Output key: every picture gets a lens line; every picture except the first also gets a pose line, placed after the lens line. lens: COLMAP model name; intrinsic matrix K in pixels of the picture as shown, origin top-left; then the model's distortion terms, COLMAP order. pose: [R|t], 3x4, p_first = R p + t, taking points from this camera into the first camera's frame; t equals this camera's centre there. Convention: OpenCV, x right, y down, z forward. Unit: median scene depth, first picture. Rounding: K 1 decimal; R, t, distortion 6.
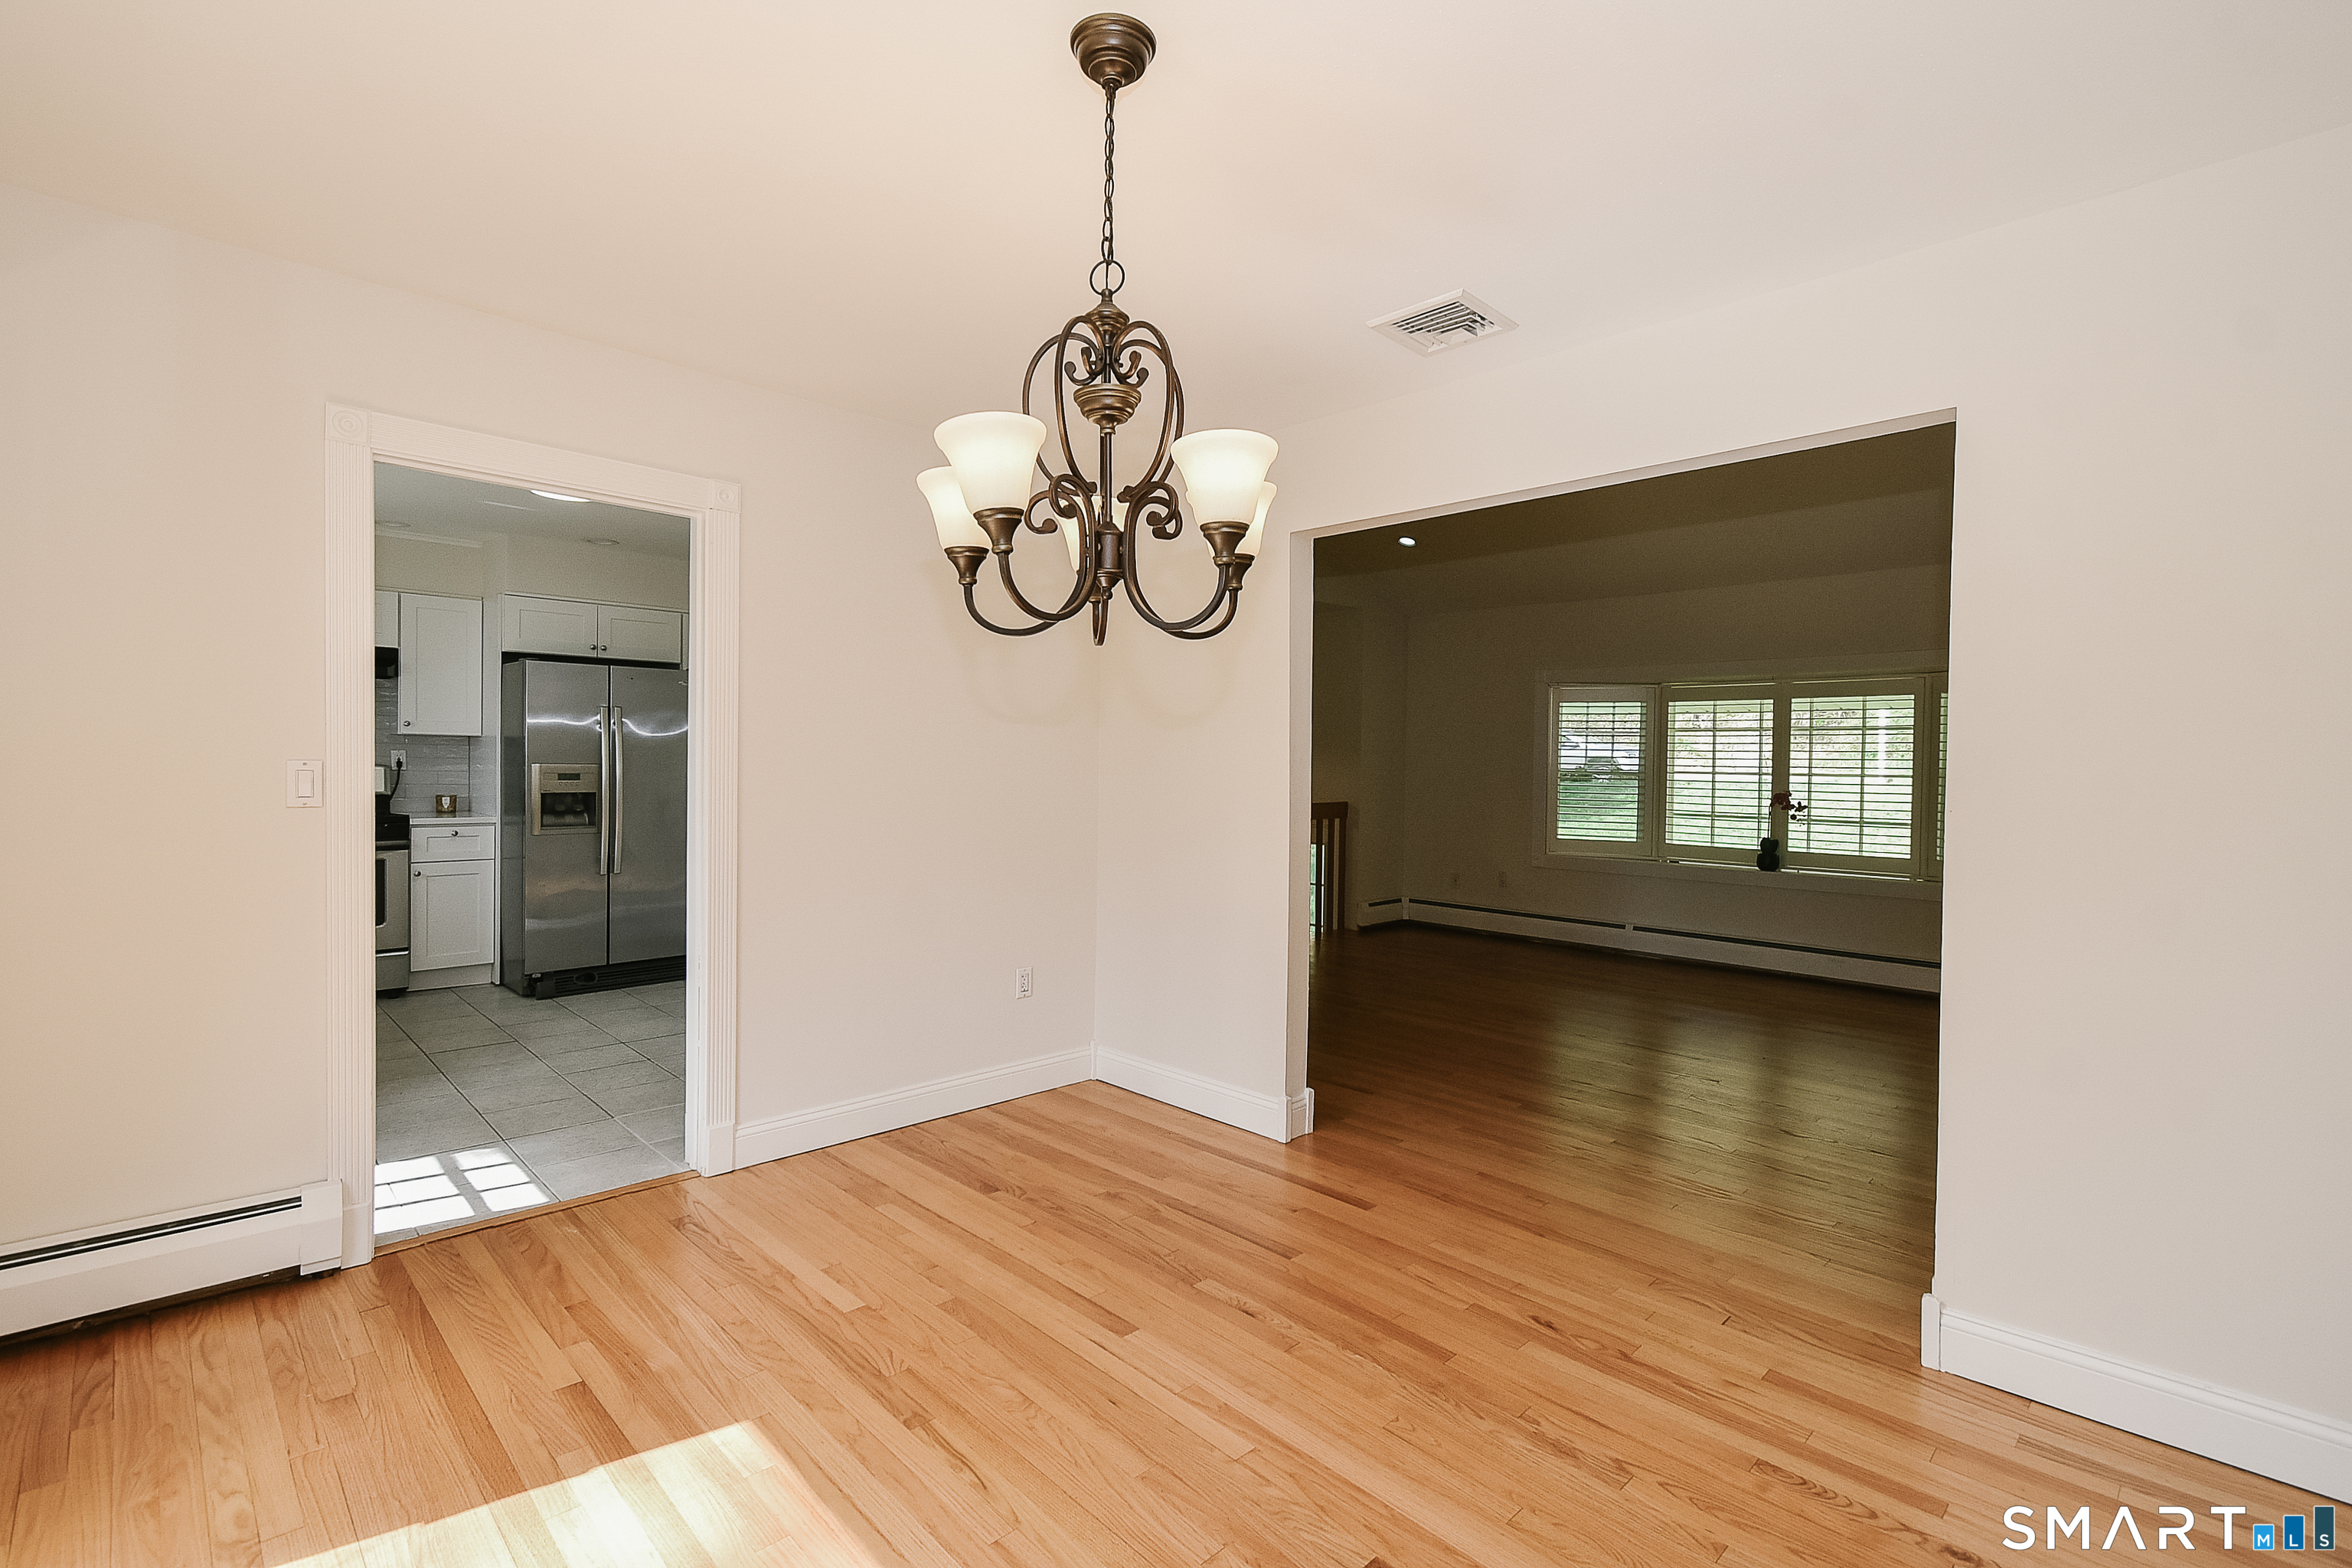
lens RADIAL K [[1049.1, 0, 1146.6], [0, 1049.1, 782.2], [0, 0, 1]] dist [0.011038, -0.004586]
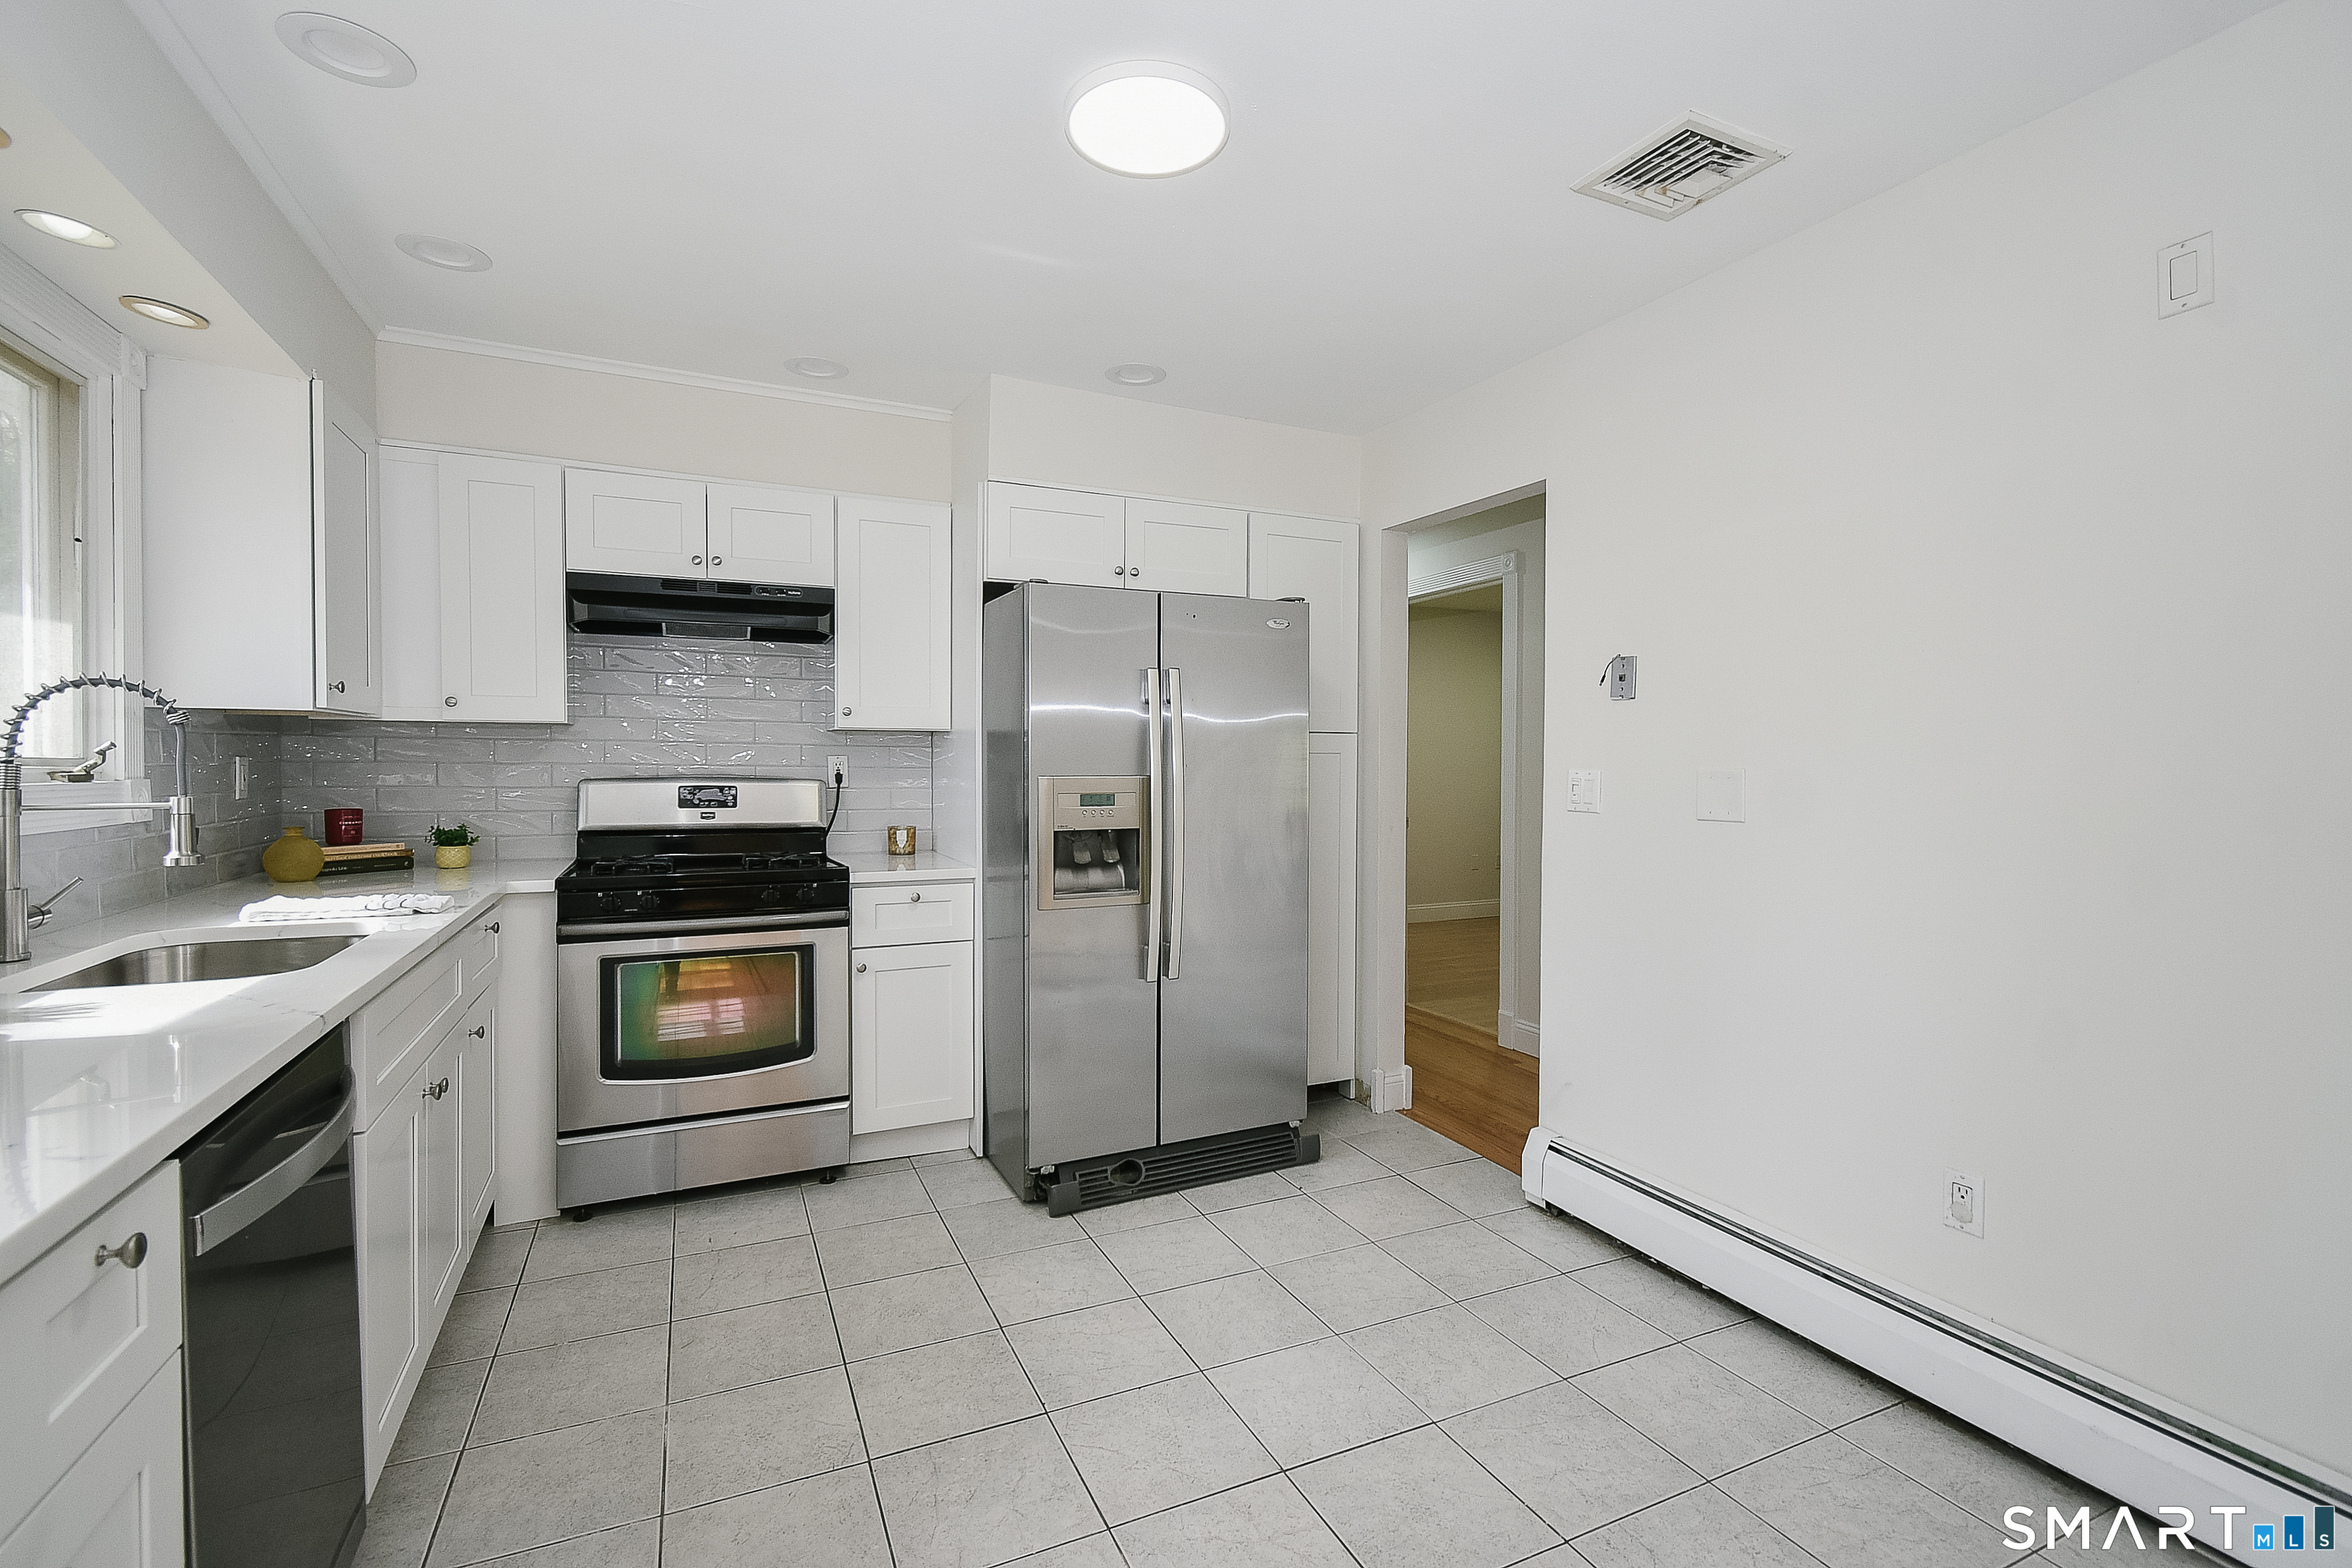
lens RADIAL K [[1049.1, 0, 1172.0], [0, 1049.1, 776.6], [0, 0, 1]] dist [0.011038, -0.004586]
pose [[0.947024, -0.006096, -0.321104, -0.330610], [0.005408, 0.999981, -0.003034, -0.015467], [0.321116, 0.001137, 0.947039, 0.487726]]
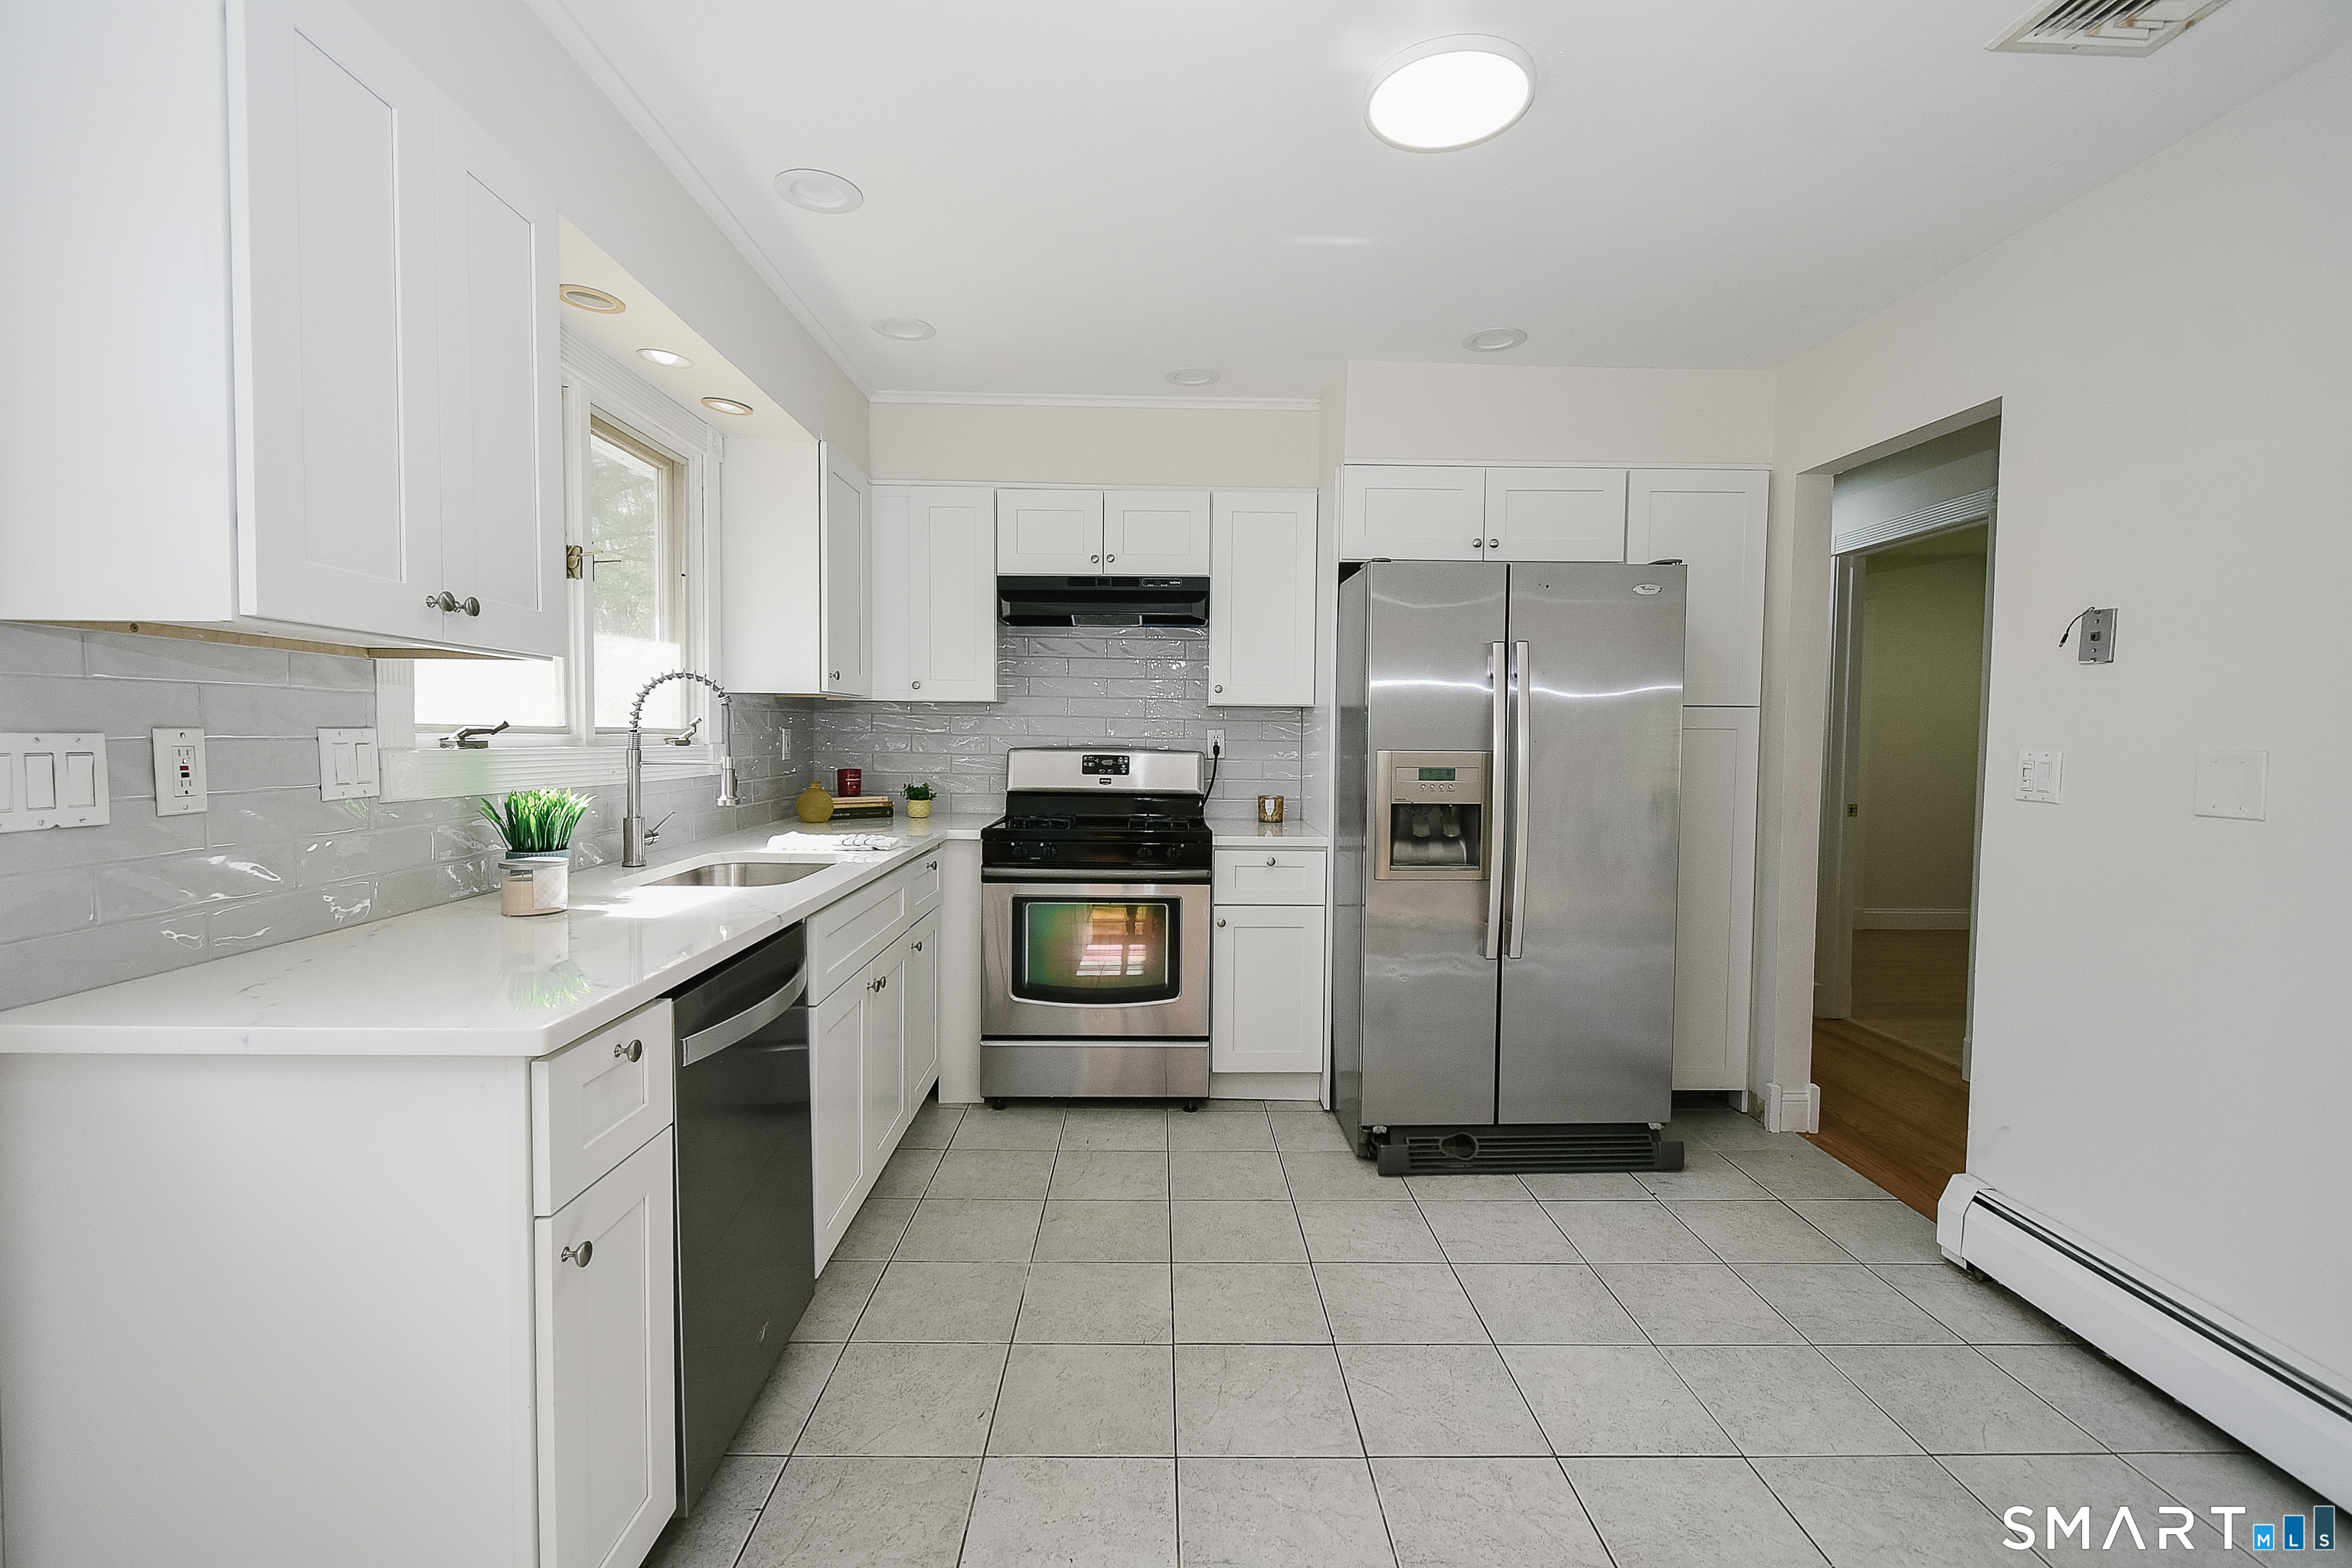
lens RADIAL K [[1049.1, 0, 1178.8], [0, 1049.1, 777.7], [0, 0, 1]] dist [0.011038, -0.004586]
pose [[0.736964, 0.021807, -0.675580, -0.272264], [-0.009030, 0.999708, 0.022419, -0.014685], [0.675871, -0.010422, 0.736946, 0.495414]]
